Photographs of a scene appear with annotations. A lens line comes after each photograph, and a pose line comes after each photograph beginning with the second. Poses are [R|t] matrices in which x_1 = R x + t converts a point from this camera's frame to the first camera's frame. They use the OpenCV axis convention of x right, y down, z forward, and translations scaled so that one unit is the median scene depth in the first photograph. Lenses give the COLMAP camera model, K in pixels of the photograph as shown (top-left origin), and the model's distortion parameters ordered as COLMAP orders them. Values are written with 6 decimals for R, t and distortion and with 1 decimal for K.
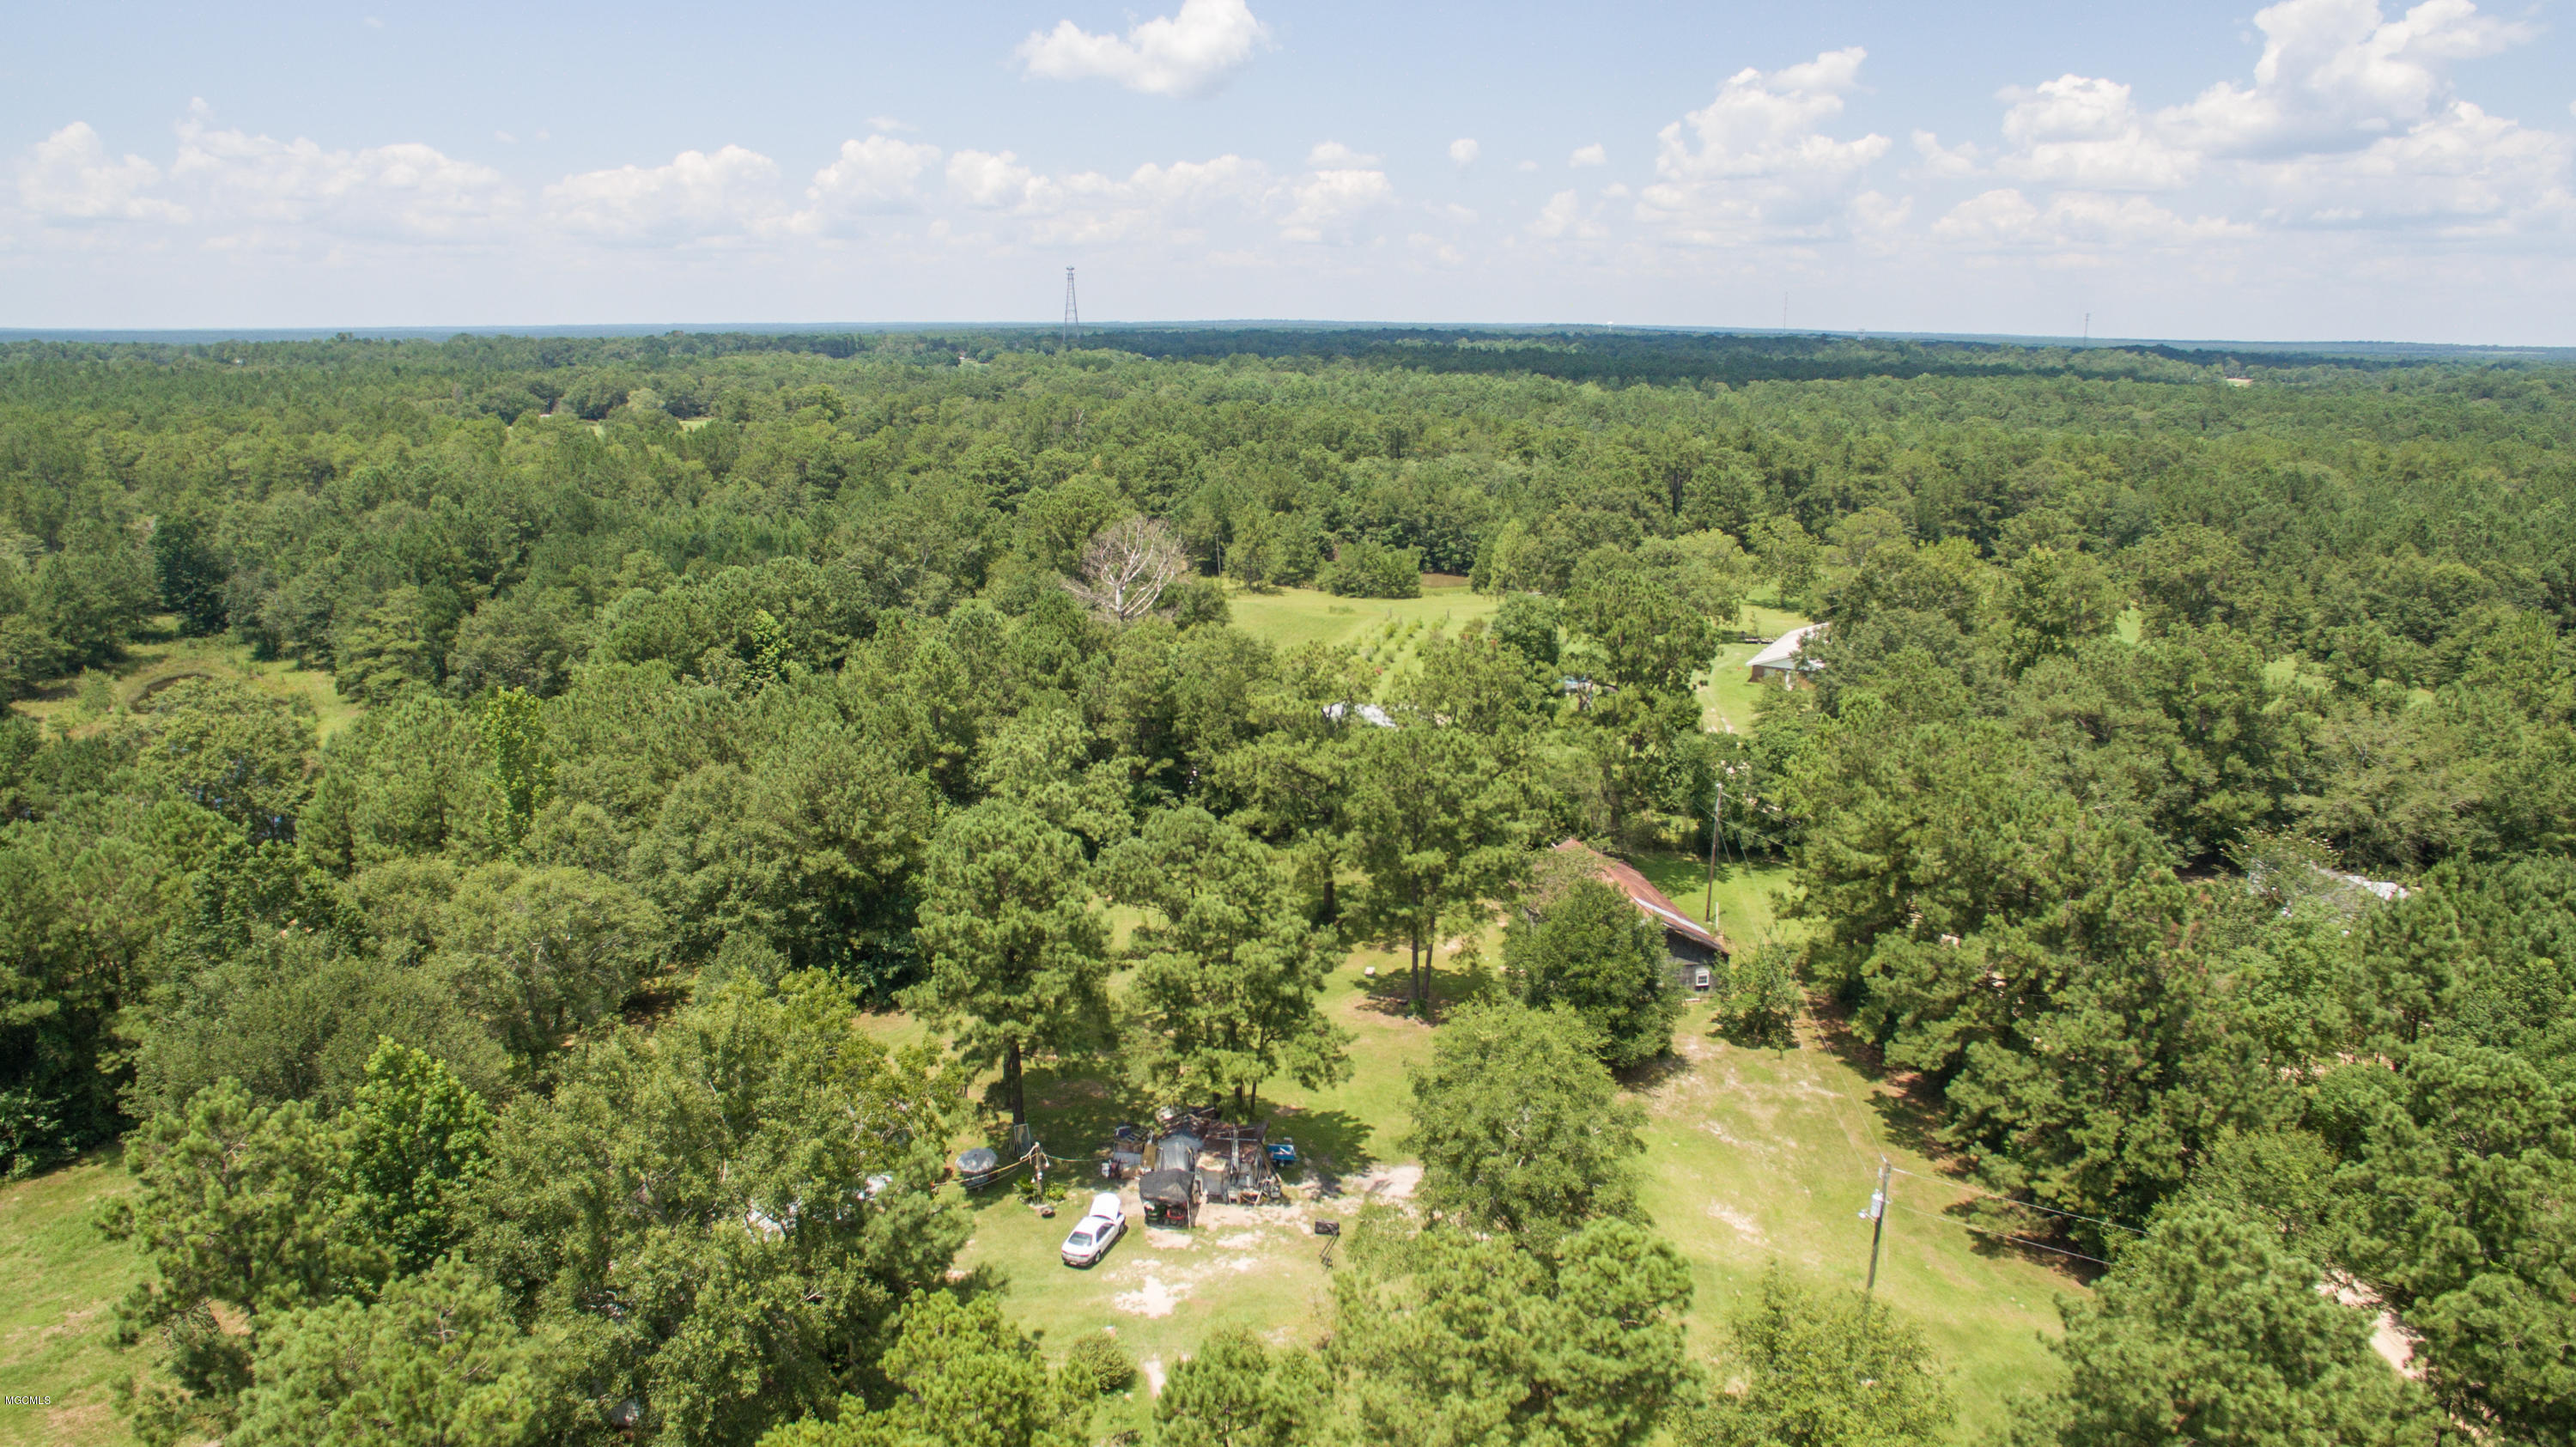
lens RADIAL K [[1607.3, 0, 1295.5], [0, 1607.3, 734.5], [0, 0, 1]] dist [-0.124932, 0.089526]
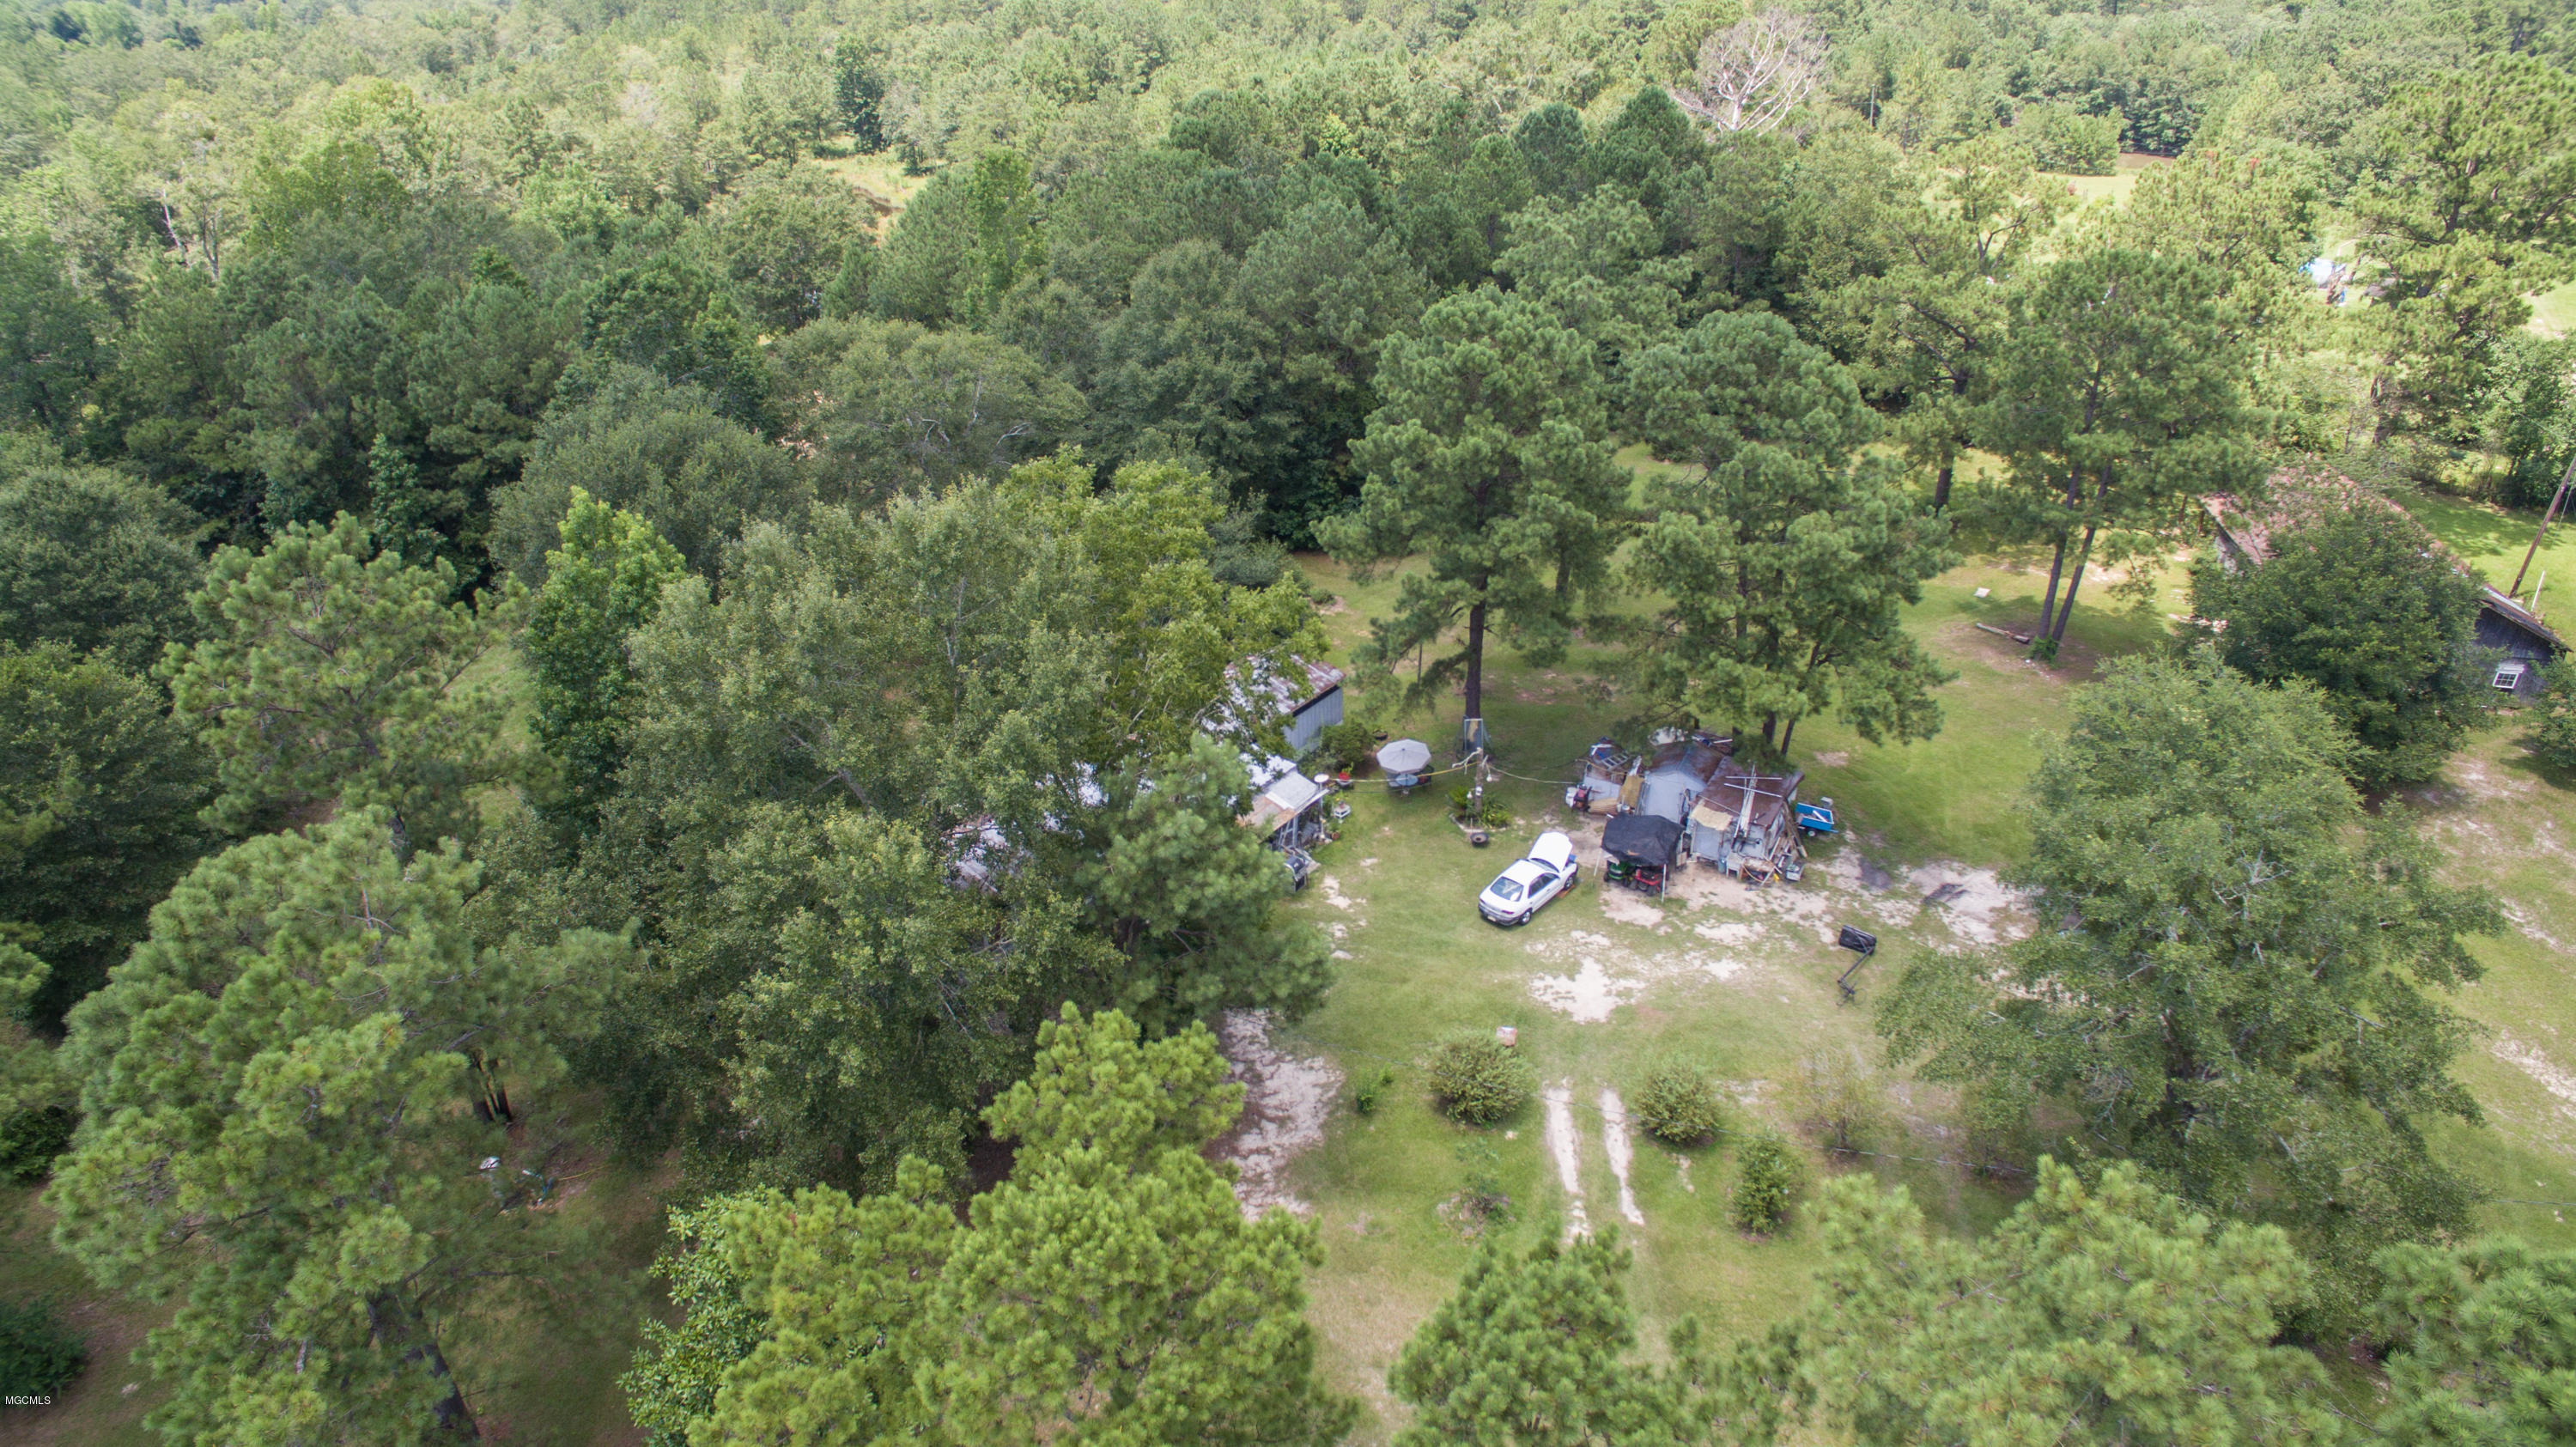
lens RADIAL K [[1490.5, 0, 1291.6], [0, 1490.5, 729.5], [0, 0, 1]] dist [-0.124764, 0.088824]
pose [[0.917509, 0.175248, -0.357023, 0.003918], [-0.075468, 0.958092, 0.276342, 0.050826], [0.390490, -0.226602, 0.892283, 0.282038]]
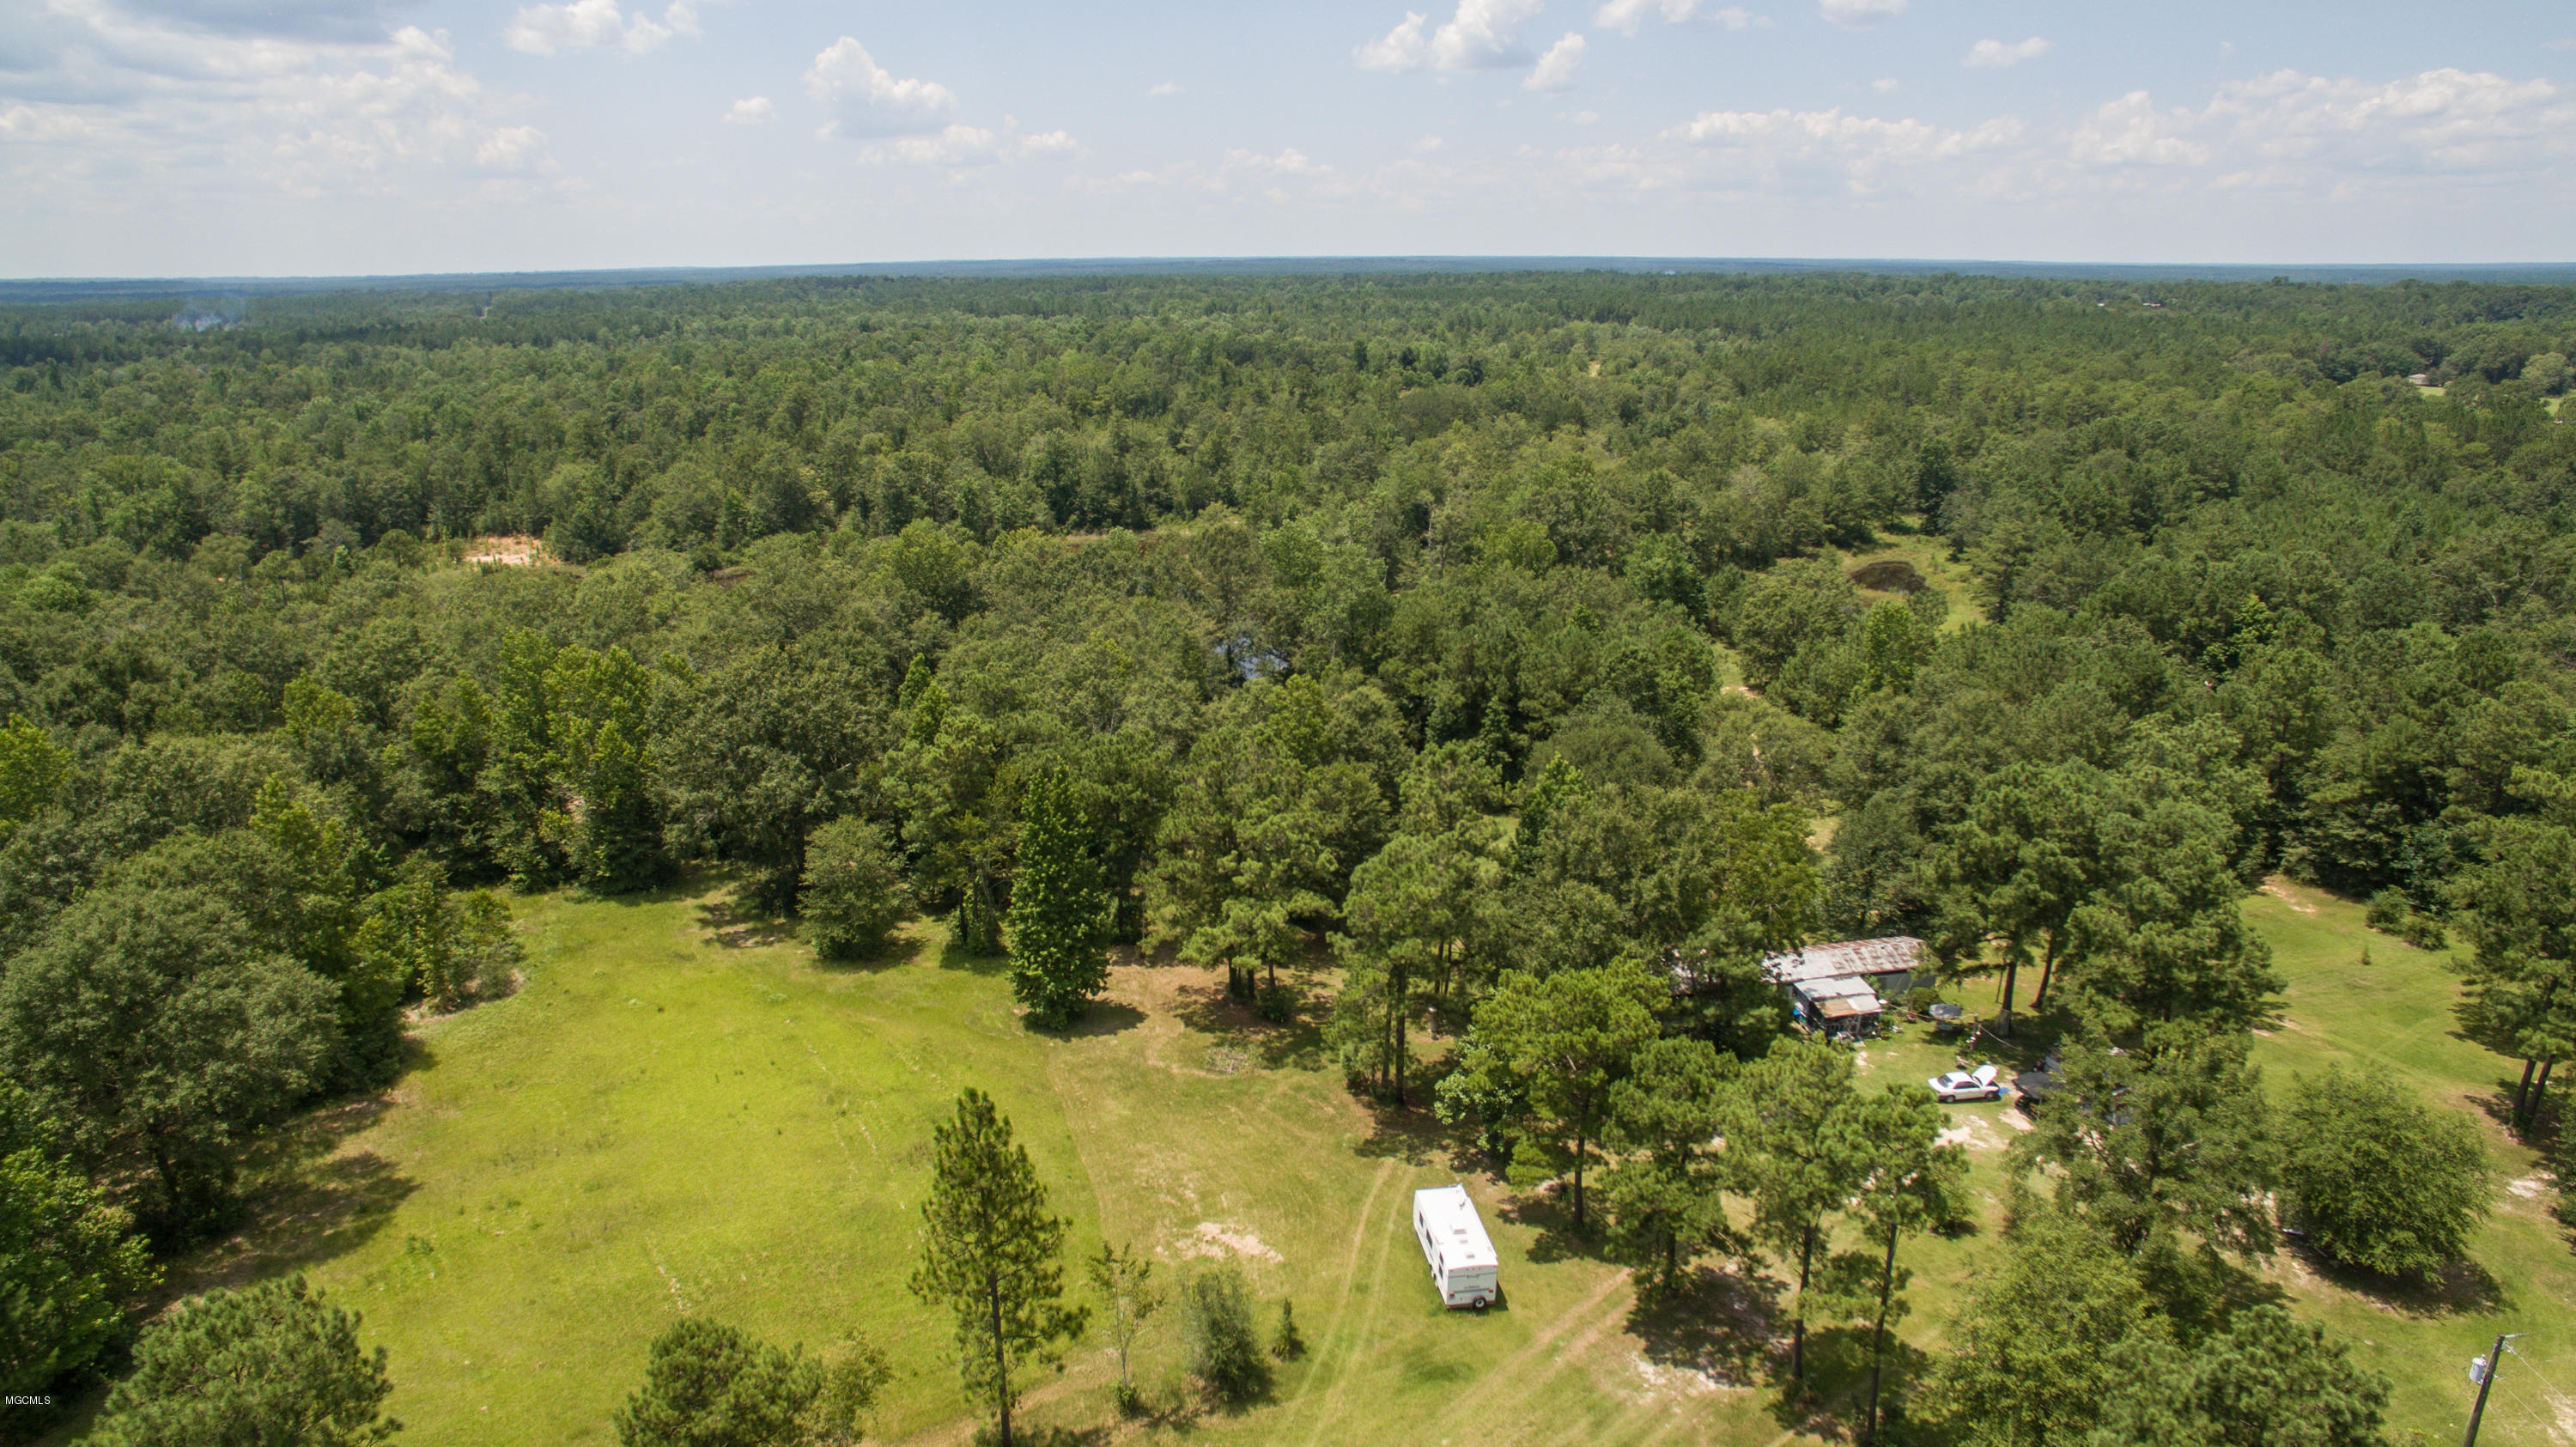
lens RADIAL K [[1537.0, 0, 1290.8], [0, 1537.0, 729.7], [0, 0, 1]] dist [-0.124538, 0.089470]
pose [[0.423553, 0.260778, -0.867524, 0.490788], [-0.217847, 0.958886, 0.181882, -0.052447], [0.879287, 0.111950, 0.462949, -0.063771]]
